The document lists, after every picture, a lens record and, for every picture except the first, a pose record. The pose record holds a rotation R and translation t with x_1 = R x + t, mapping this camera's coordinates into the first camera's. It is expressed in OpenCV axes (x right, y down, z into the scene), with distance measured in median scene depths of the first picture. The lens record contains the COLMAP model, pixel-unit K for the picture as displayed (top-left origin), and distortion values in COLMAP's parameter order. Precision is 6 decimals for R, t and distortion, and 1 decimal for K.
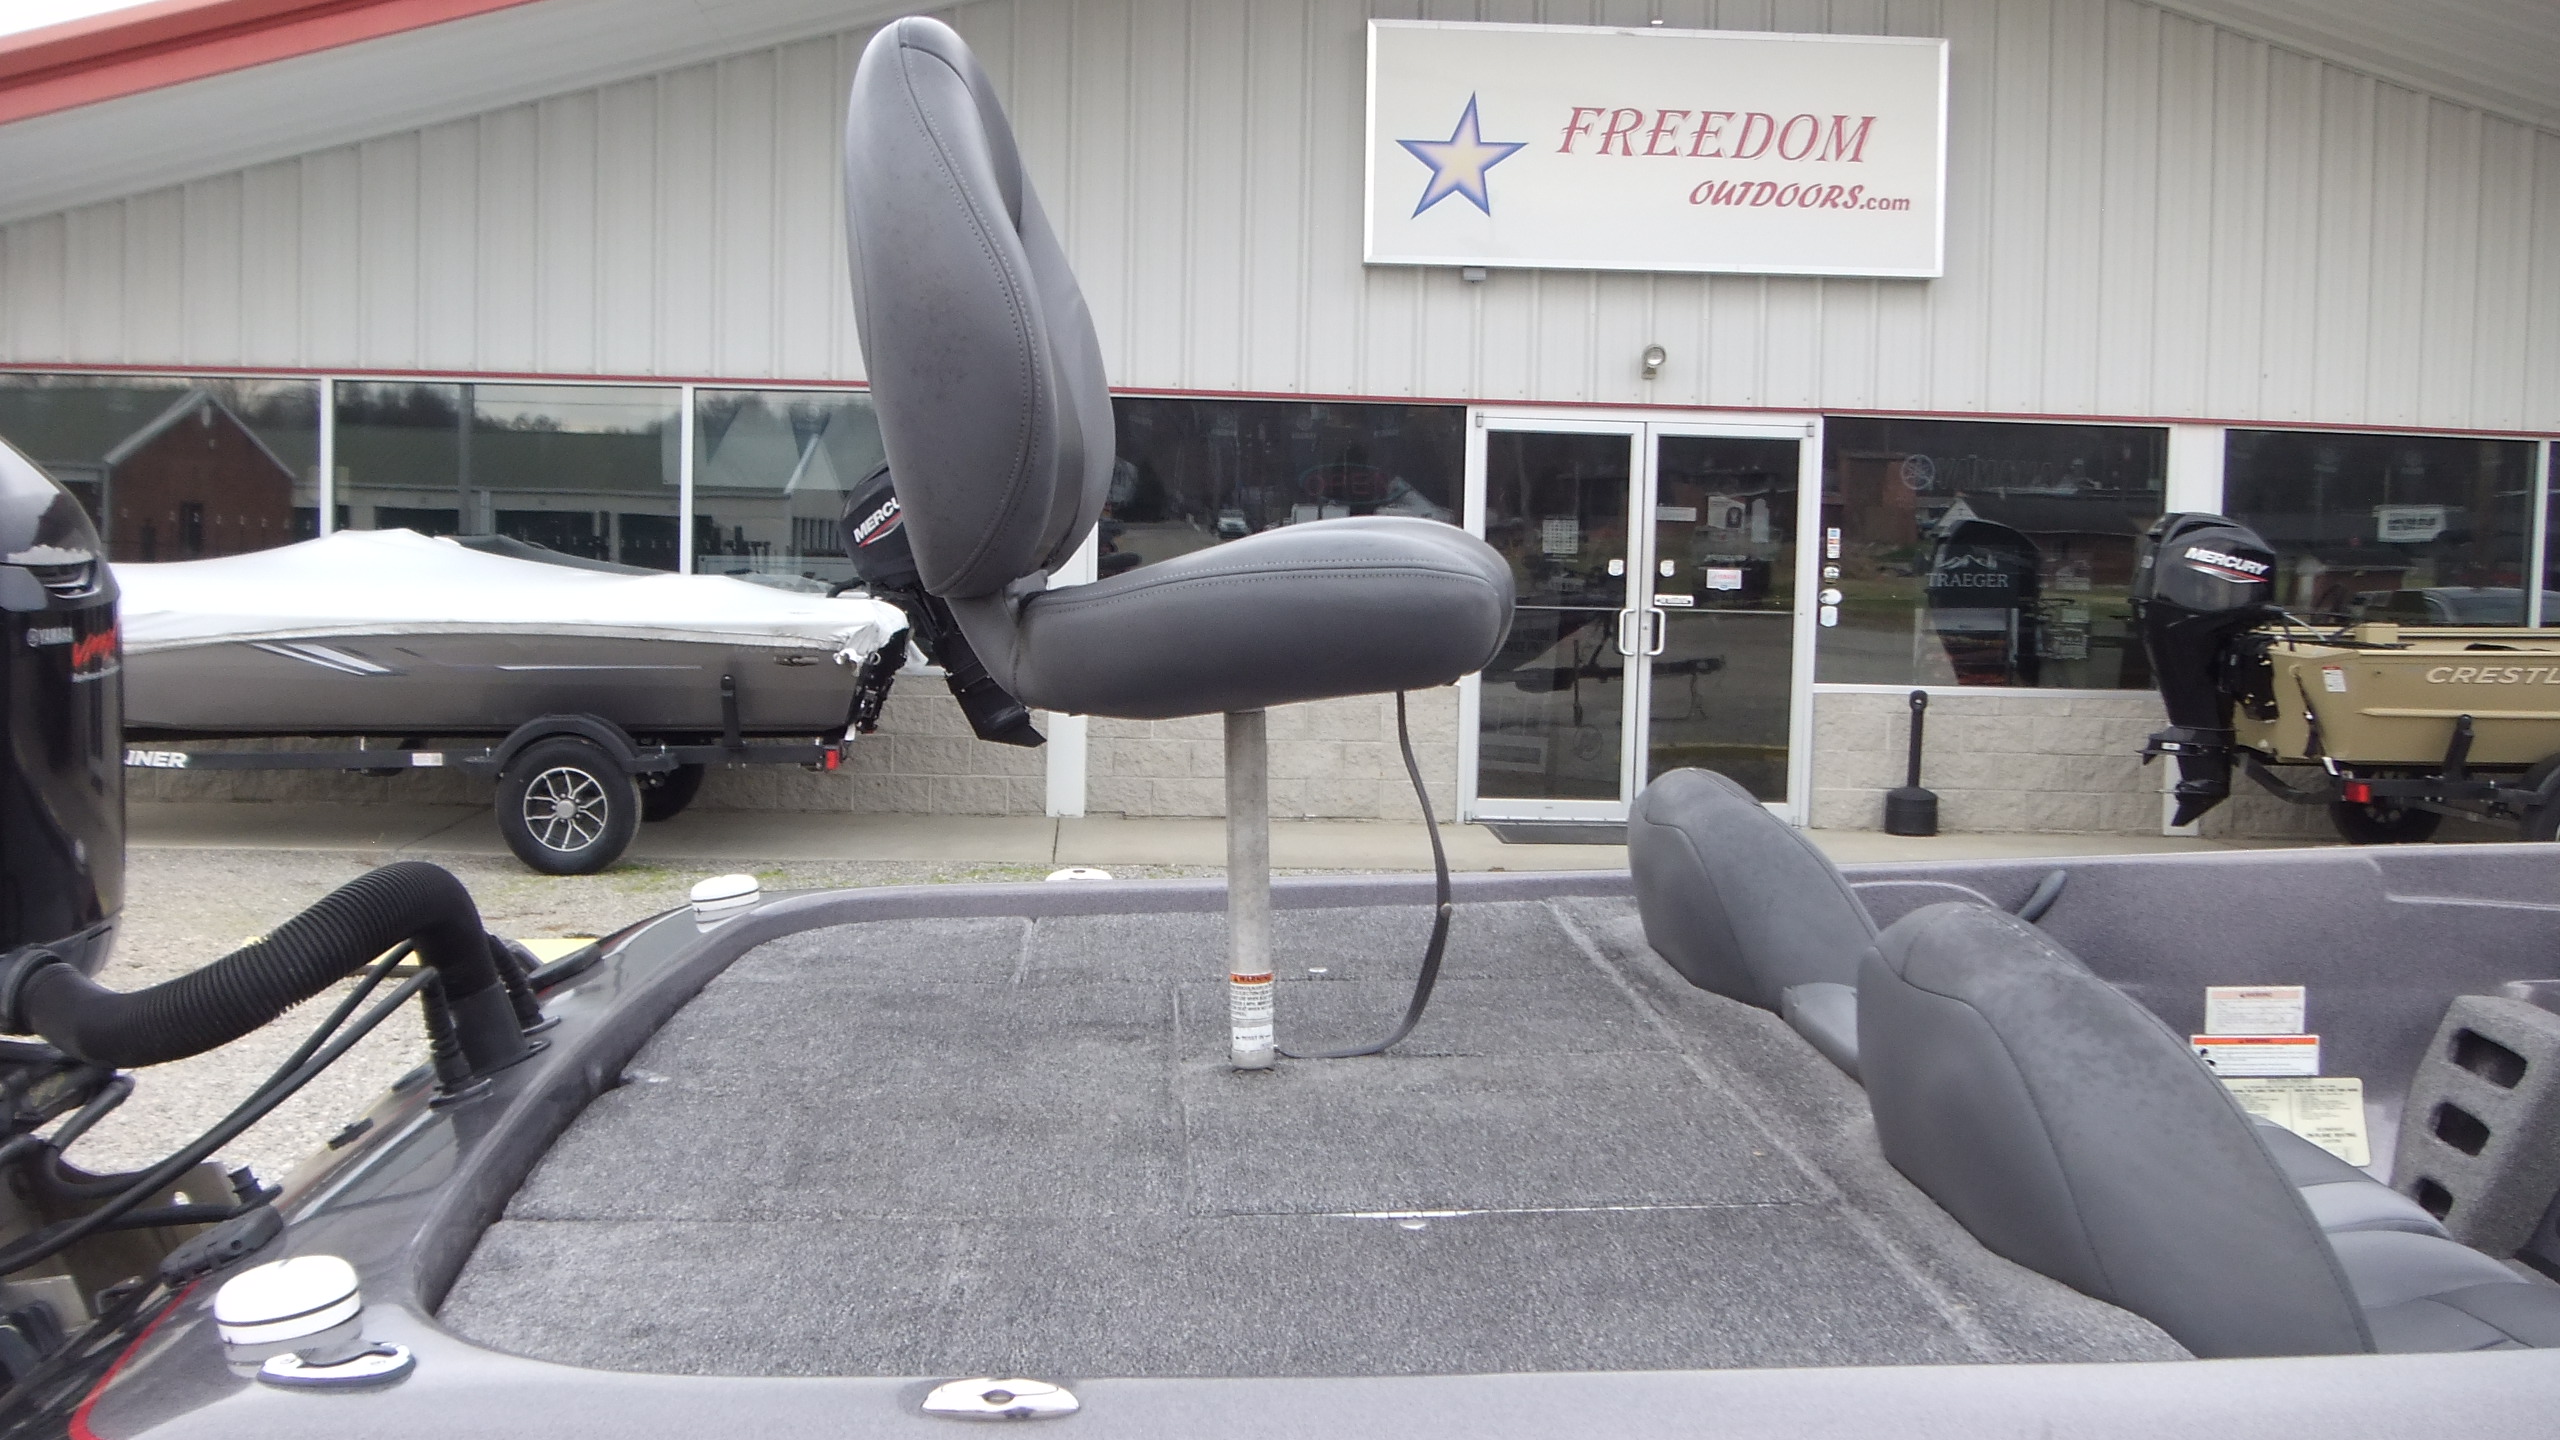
lens RADIAL K [[2547.1, 0, 1268.3], [0, 2547.1, 725.7], [0, 0, 1]] dist [-0.074211, 0.000000]
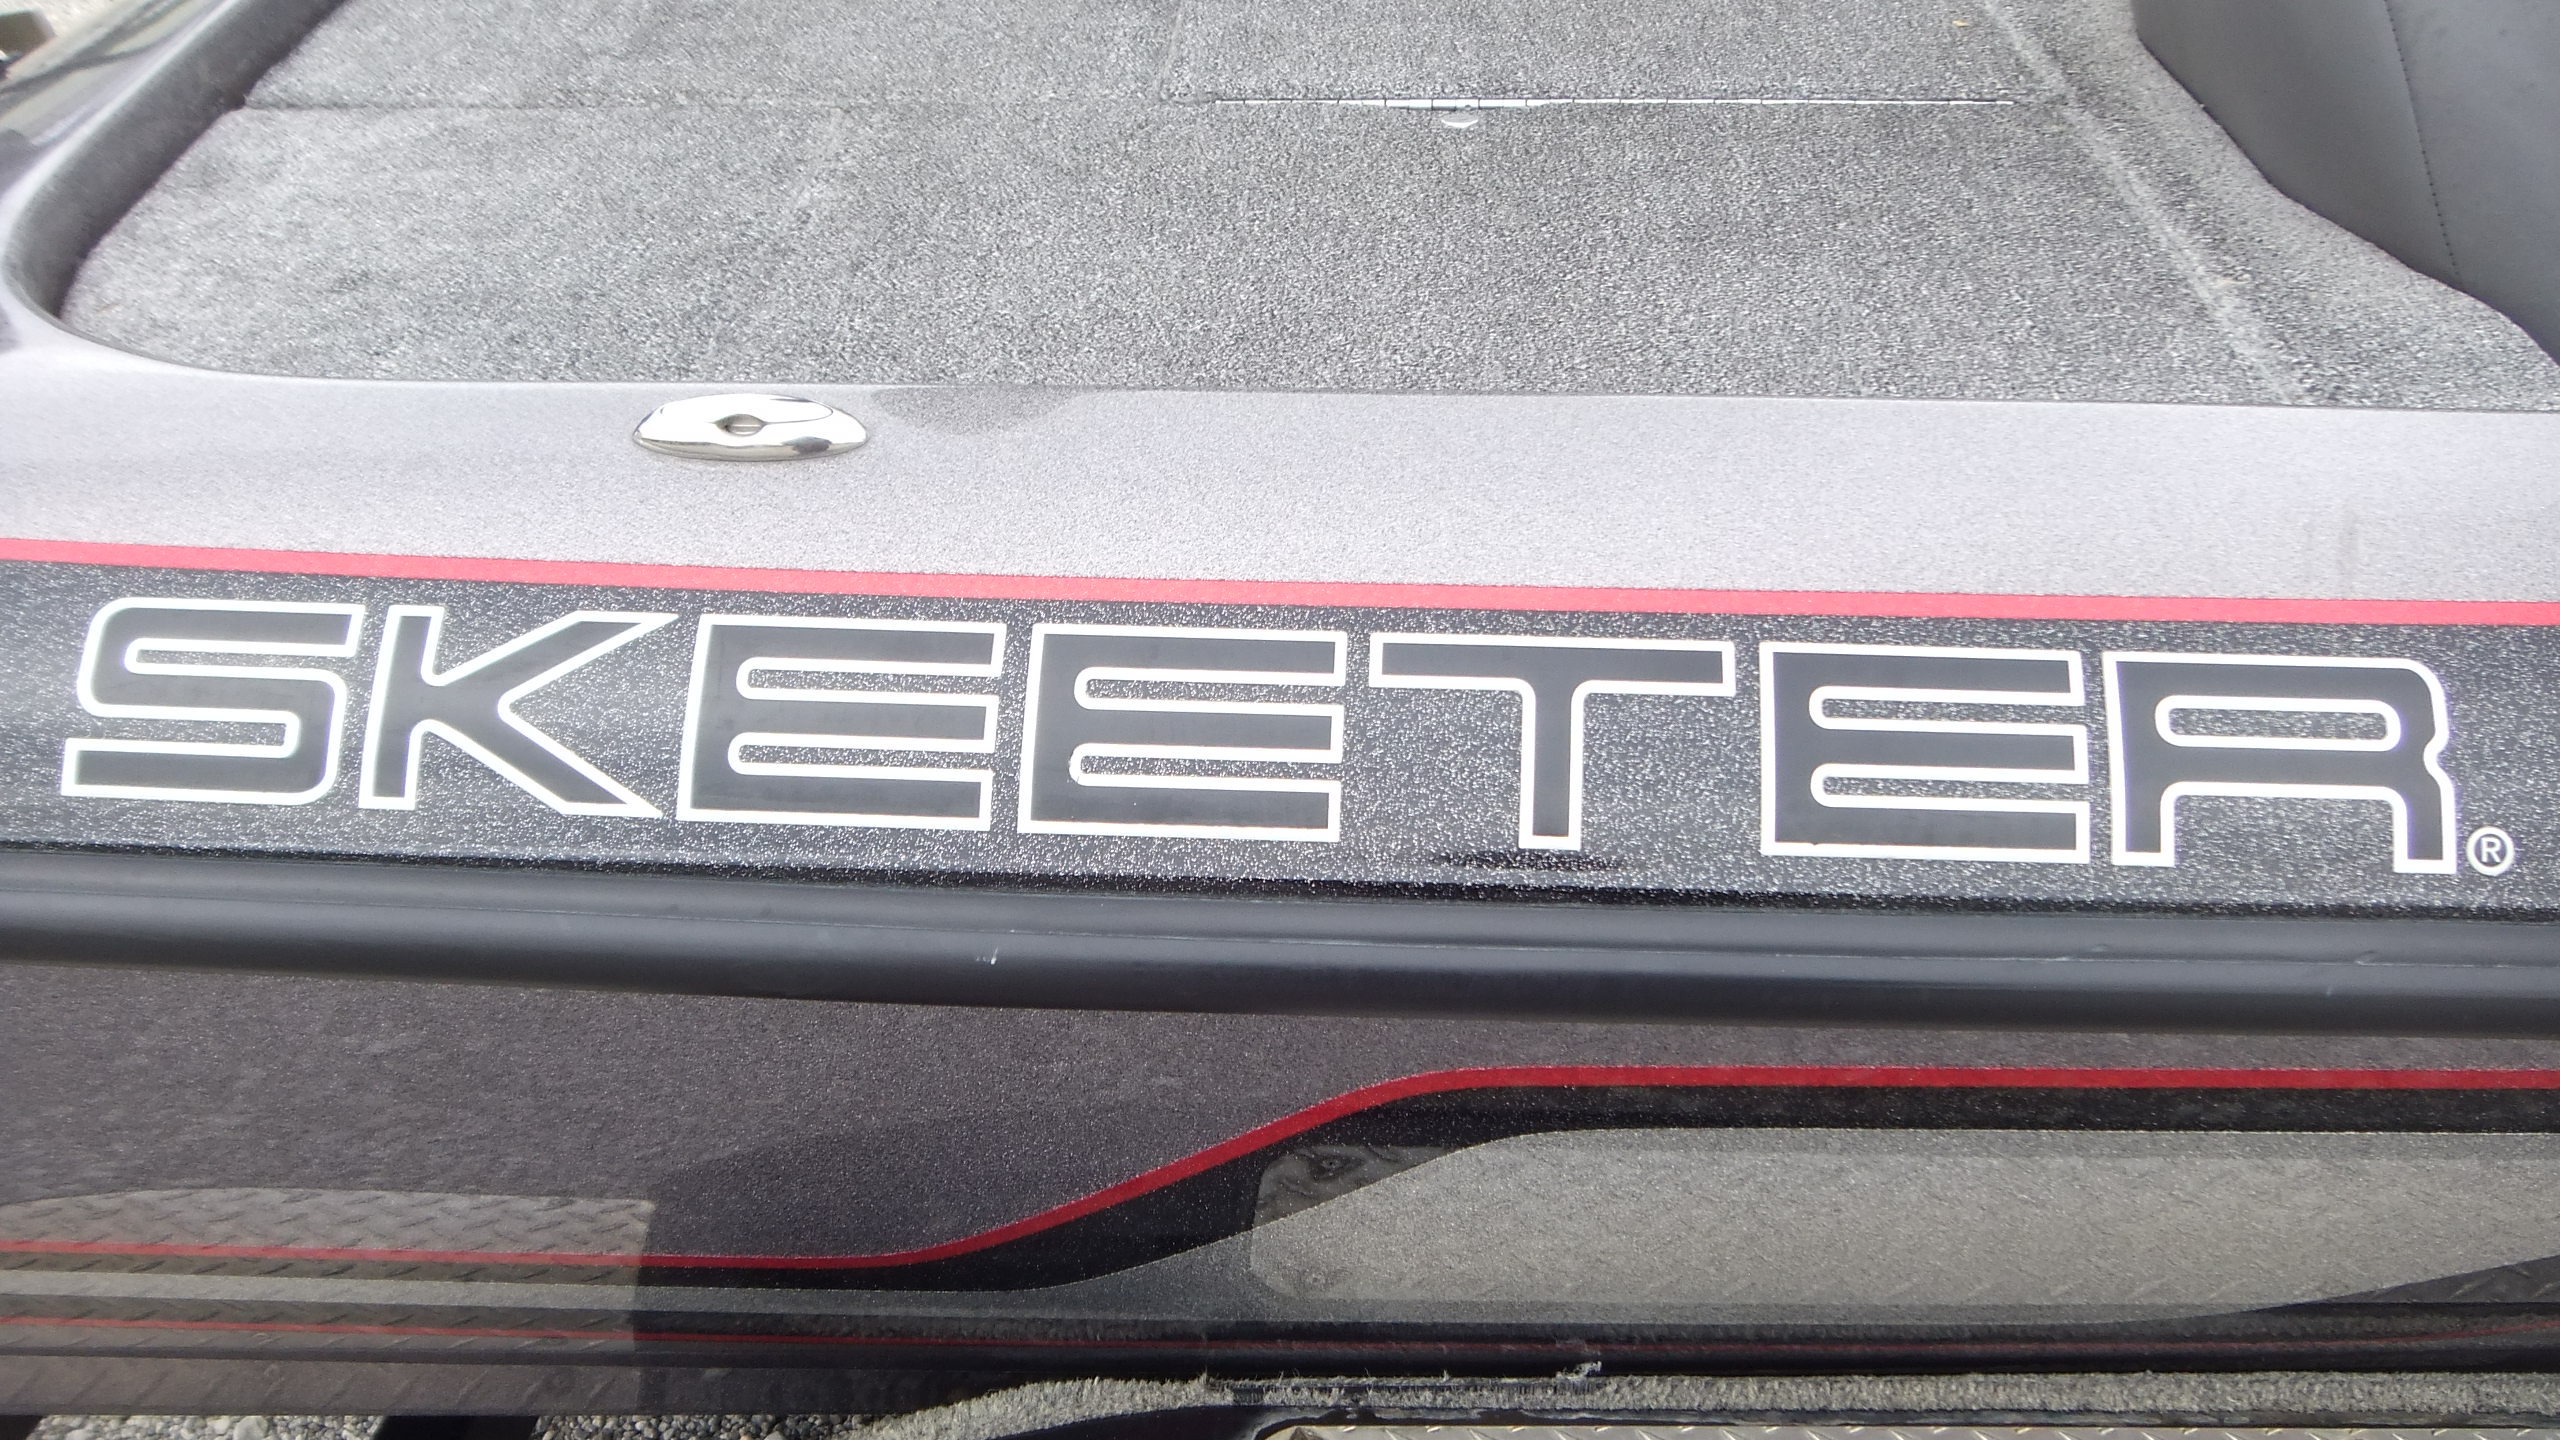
lens RADIAL K [[2547.1, 0, 1285.5], [0, 2547.1, 726.5], [0, 0, 1]] dist [-0.074211, 0.000000]
pose [[0.997354, 0.030255, -0.066107, 0.010001], [0.002645, 0.893589, 0.448878, 0.004595], [0.072653, -0.447865, 0.891144, 0.046600]]
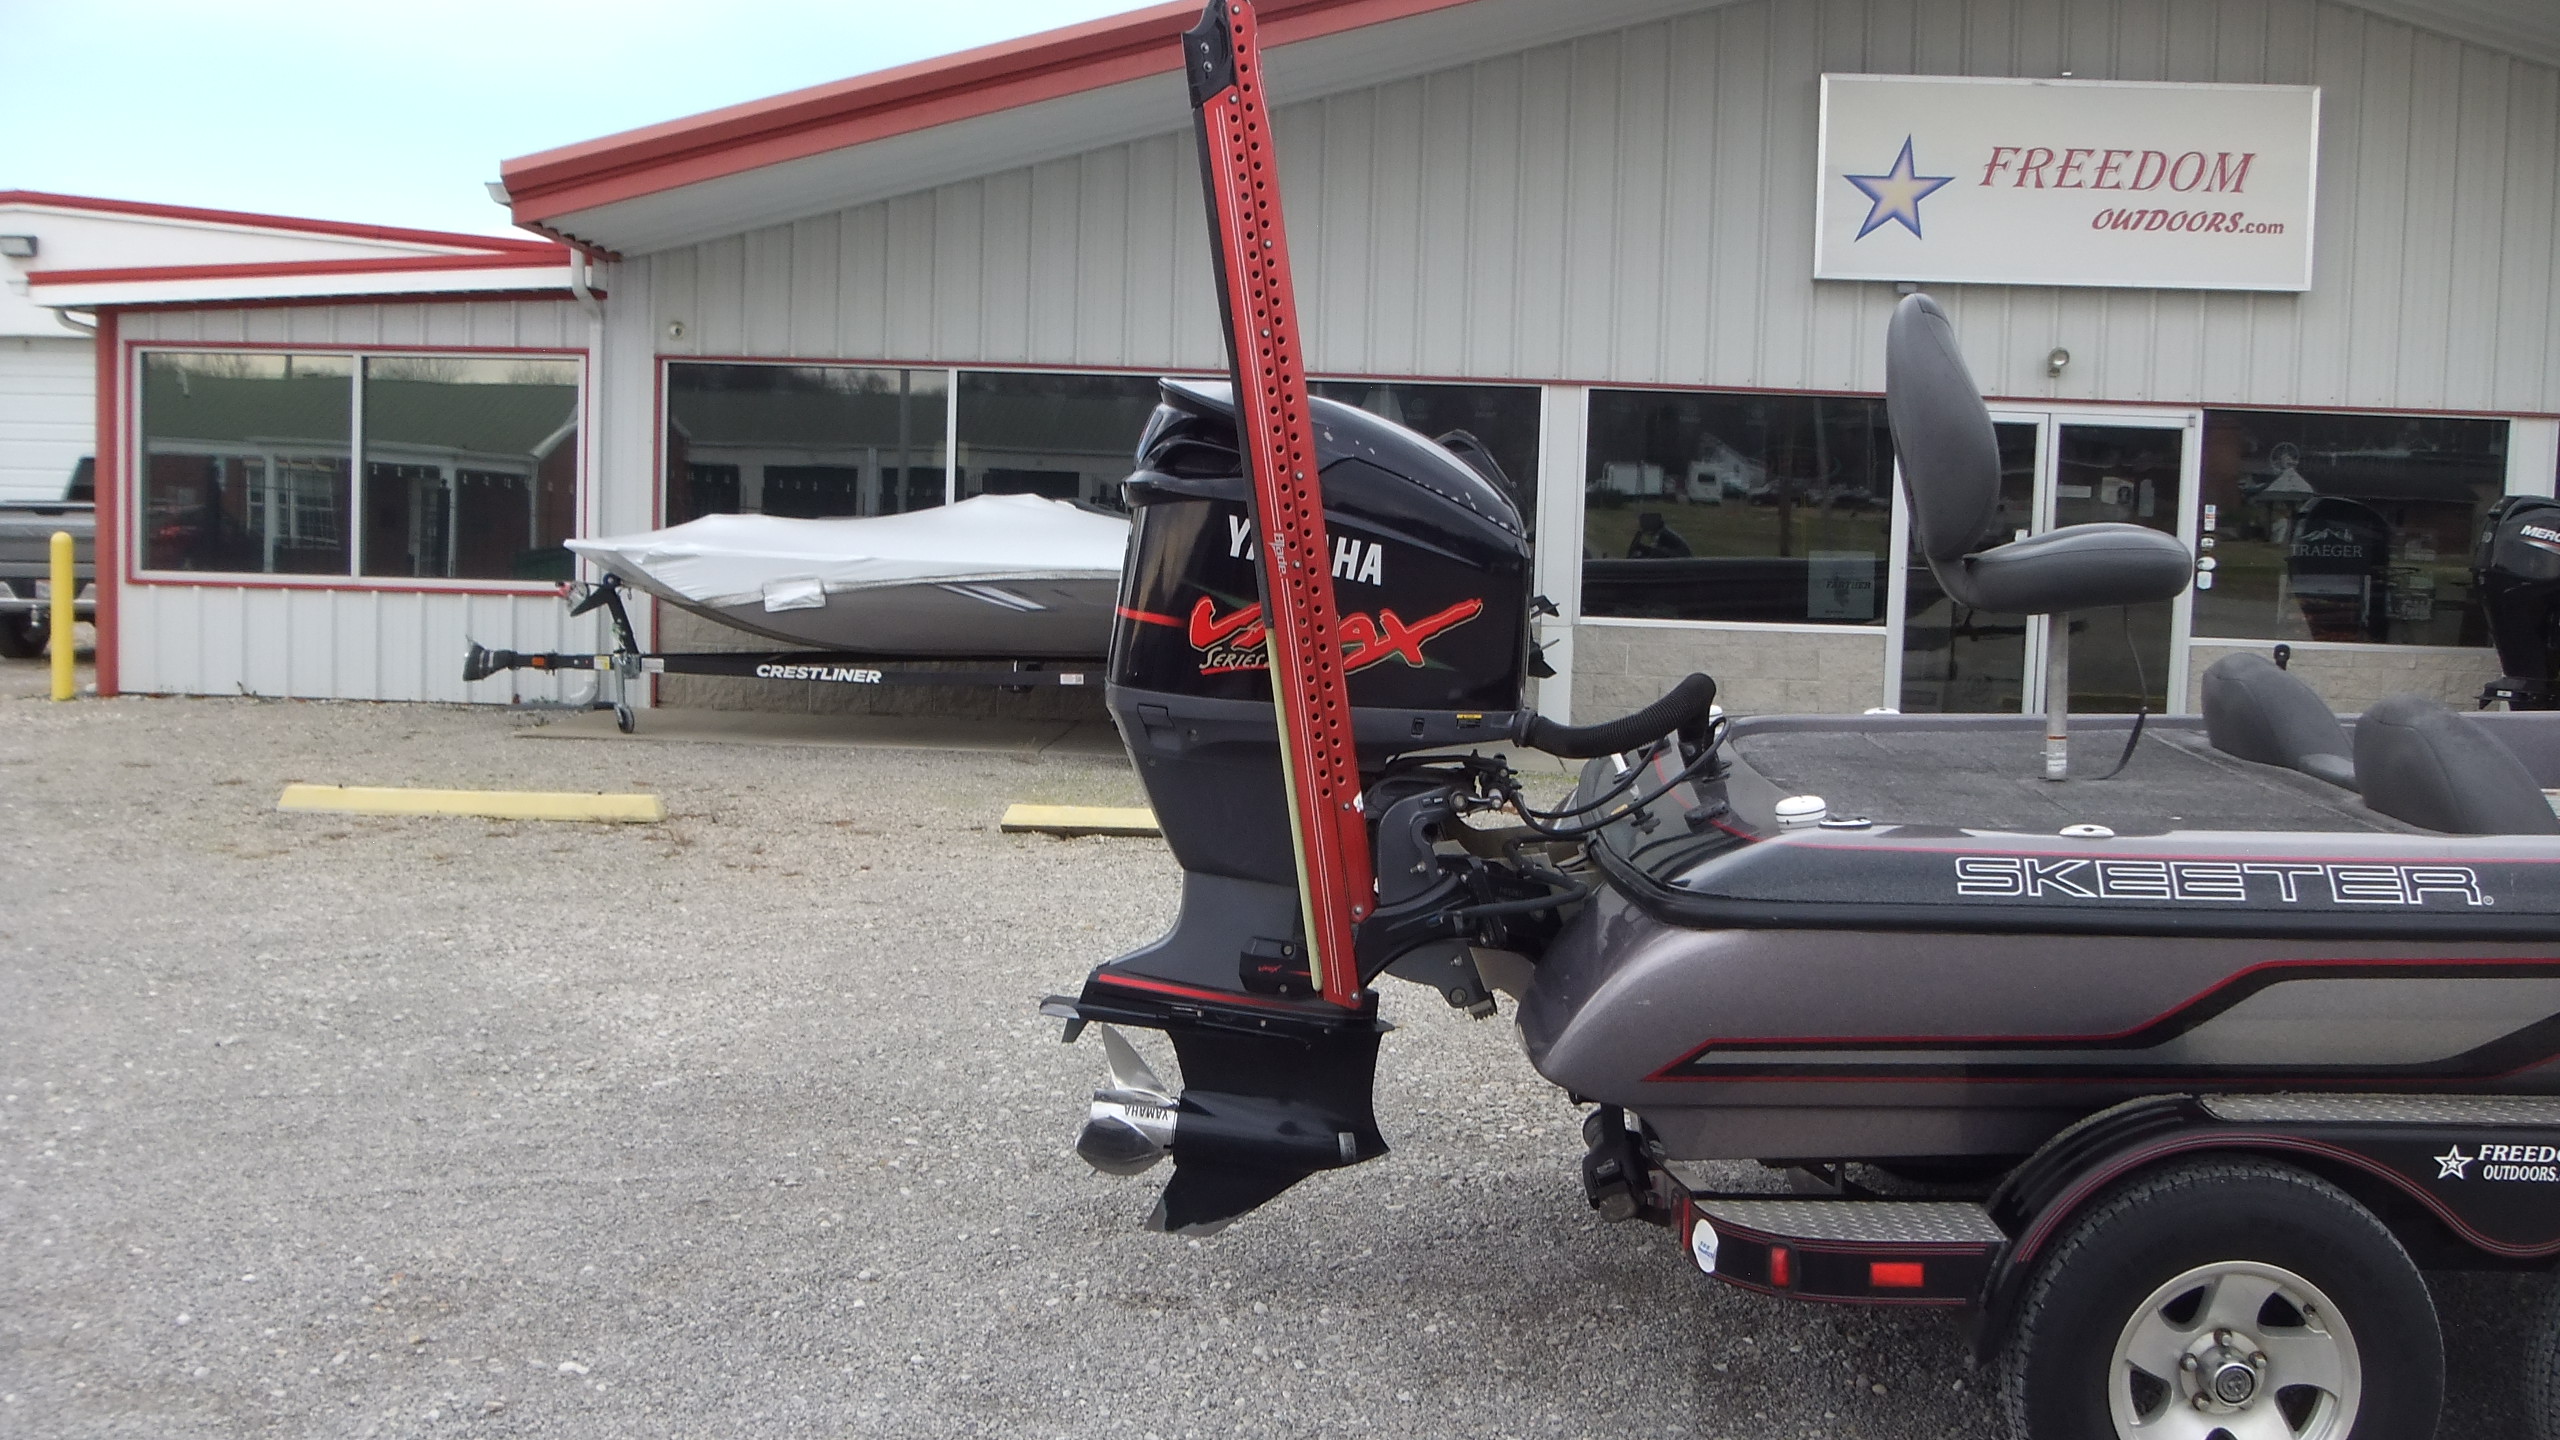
lens RADIAL K [[2547.1, 0, 1283.5], [0, 2547.1, 717.5], [0, 0, 1]] dist [-0.074211, 0.000000]
pose [[0.993659, 0.017469, -0.111066, -0.086774], [-0.016000, 0.999772, 0.014112, 0.012907], [0.111287, -0.012246, 0.993713, -0.247895]]
